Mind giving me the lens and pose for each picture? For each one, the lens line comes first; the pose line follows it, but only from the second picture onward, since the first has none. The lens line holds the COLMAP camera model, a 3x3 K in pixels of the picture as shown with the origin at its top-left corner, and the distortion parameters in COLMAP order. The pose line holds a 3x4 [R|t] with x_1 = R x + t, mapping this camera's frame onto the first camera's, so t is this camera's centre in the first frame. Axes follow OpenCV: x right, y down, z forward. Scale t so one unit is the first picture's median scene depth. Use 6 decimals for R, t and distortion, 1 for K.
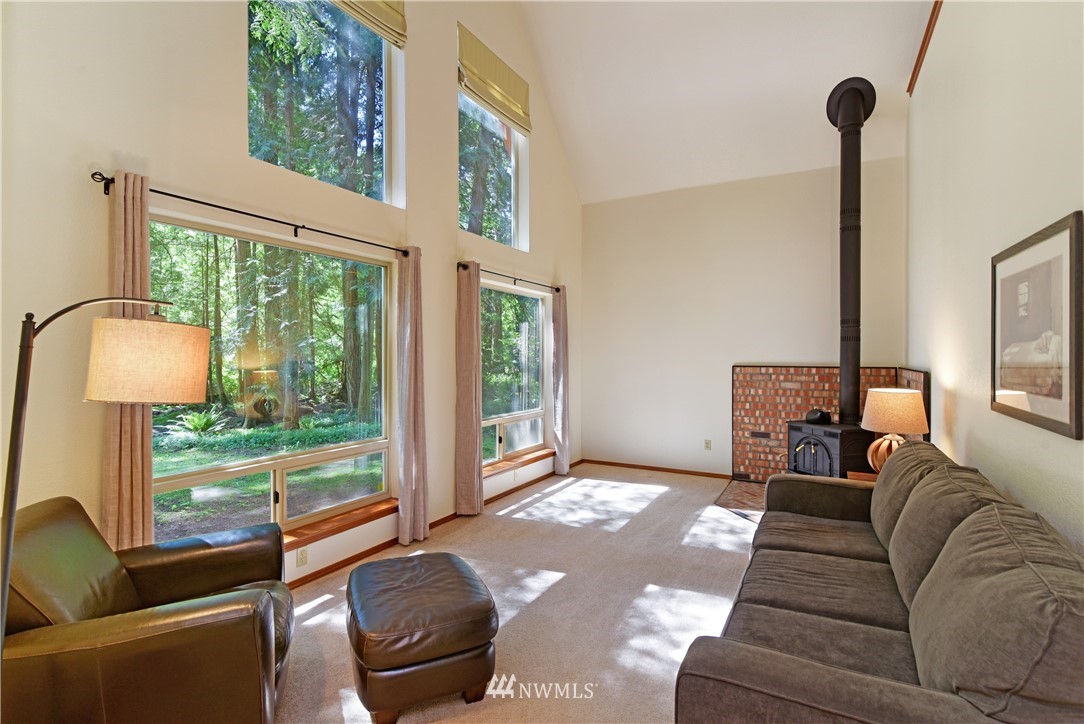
lens RADIAL K [[536.6, 0, 542.0], [0, 536.6, 362.0], [0, 0, 1]] dist [-0.023256, 0.000067]
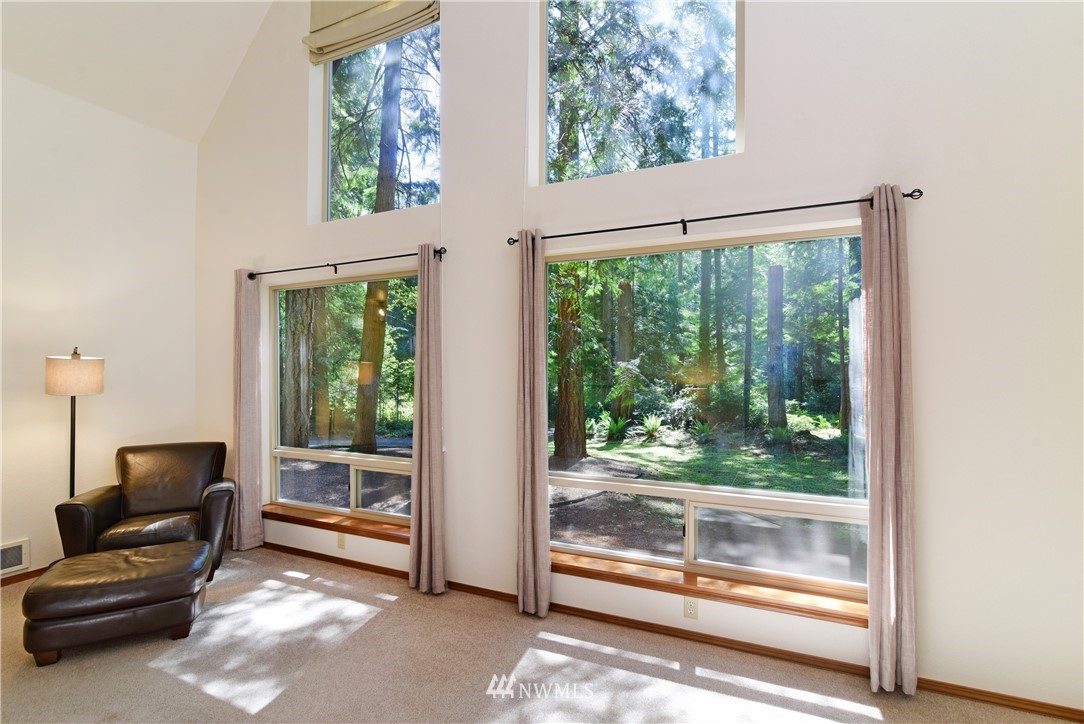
lens RADIAL K [[536.6, 0, 542.0], [0, 536.6, 362.0], [0, 0, 1]] dist [-0.023256, 0.000067]
pose [[0.028557, -0.018547, -0.999420, 0.483982], [-0.012199, 0.999747, -0.018902, -0.009778], [0.999518, 0.012732, 0.028324, 0.906583]]
